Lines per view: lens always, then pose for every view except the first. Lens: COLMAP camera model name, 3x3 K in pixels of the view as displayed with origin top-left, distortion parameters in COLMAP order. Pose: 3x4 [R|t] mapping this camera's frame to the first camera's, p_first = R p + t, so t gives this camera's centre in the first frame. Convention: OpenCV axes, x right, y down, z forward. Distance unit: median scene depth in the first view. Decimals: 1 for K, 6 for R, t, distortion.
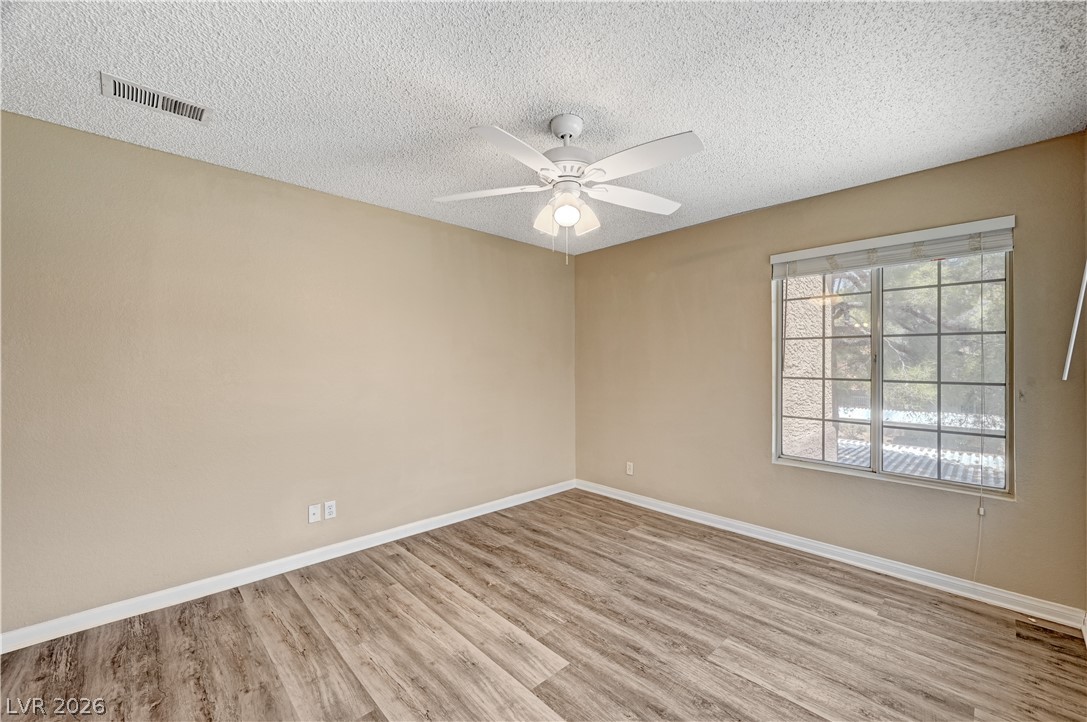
lens RADIAL K [[435.6, 0, 547.1], [0, 435.6, 361.3], [0, 0, 1]] dist [0.001360, 0.000429]
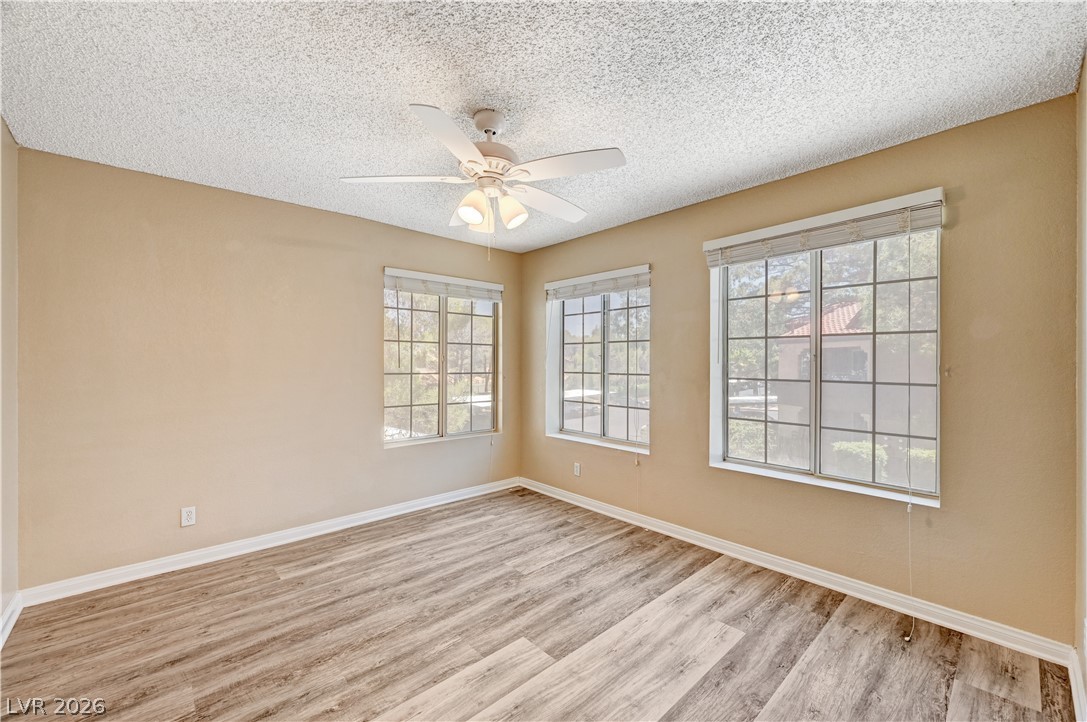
lens RADIAL K [[435.6, 0, 547.1], [0, 435.6, 361.3], [0, 0, 1]] dist [0.001360, 0.000429]
pose [[0.020683, 0.004451, 0.999776, -0.747064], [-0.001727, 0.999989, -0.004417, 0.010216], [-0.999785, -0.001636, 0.020690, 0.667336]]
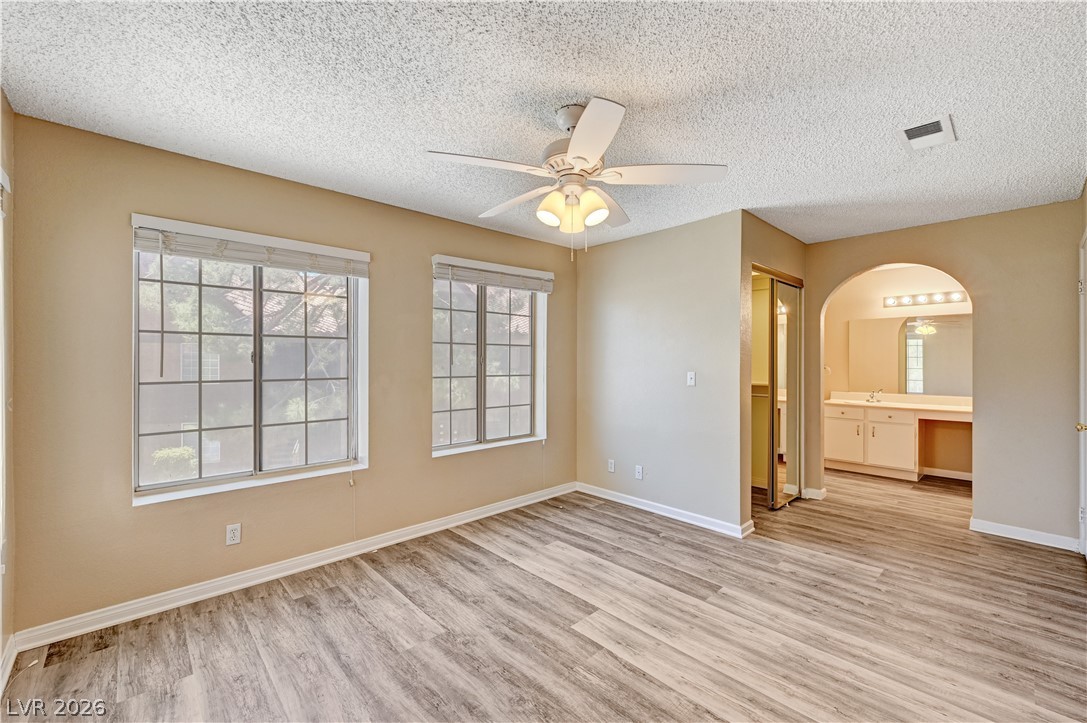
lens RADIAL K [[450.0, 0, 543.7], [0, 450.0, 356.2], [0, 0, 1]] dist [0.000522, 0.000577]
pose [[-0.999870, 0.003028, 0.015823, 0.073383], [0.002868, 0.999945, -0.010114, -0.001809], [-0.015853, -0.010067, -0.999824, 1.584204]]
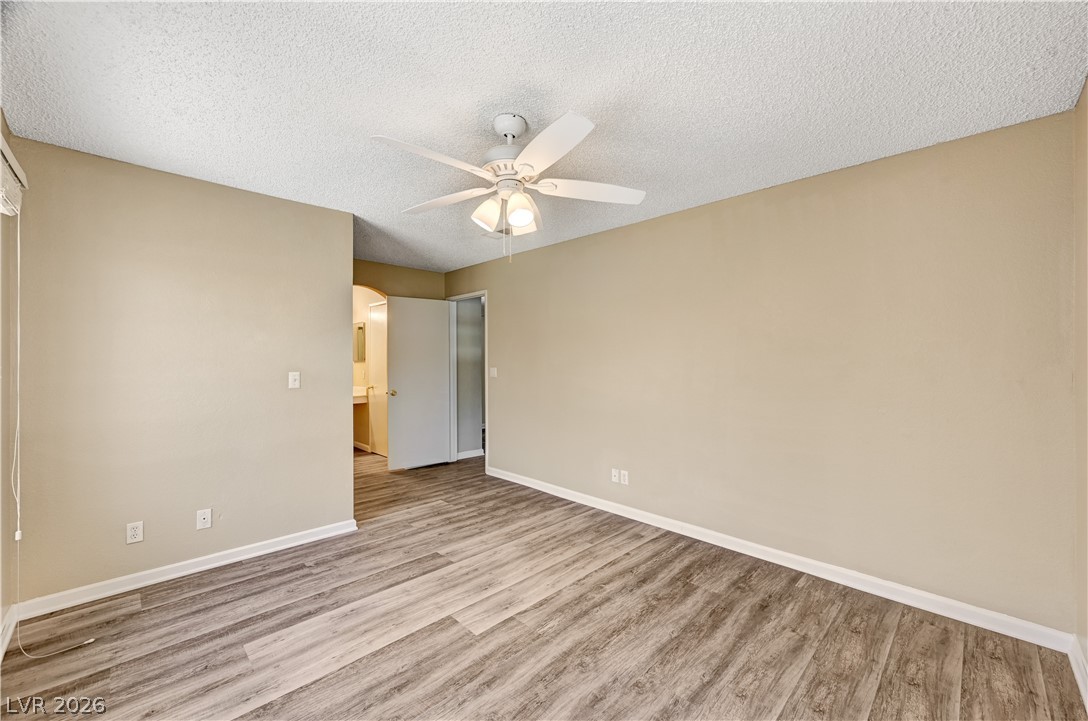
lens RADIAL K [[431.3, 0, 550.7], [0, 431.3, 360.9], [0, 0, 1]] dist [-0.000251, 0.000653]
pose [[0.026154, 0.001127, -0.999657, 0.825044], [0.002574, 0.999996, 0.001195, 0.002890], [0.999655, -0.002605, 0.026151, 0.841437]]
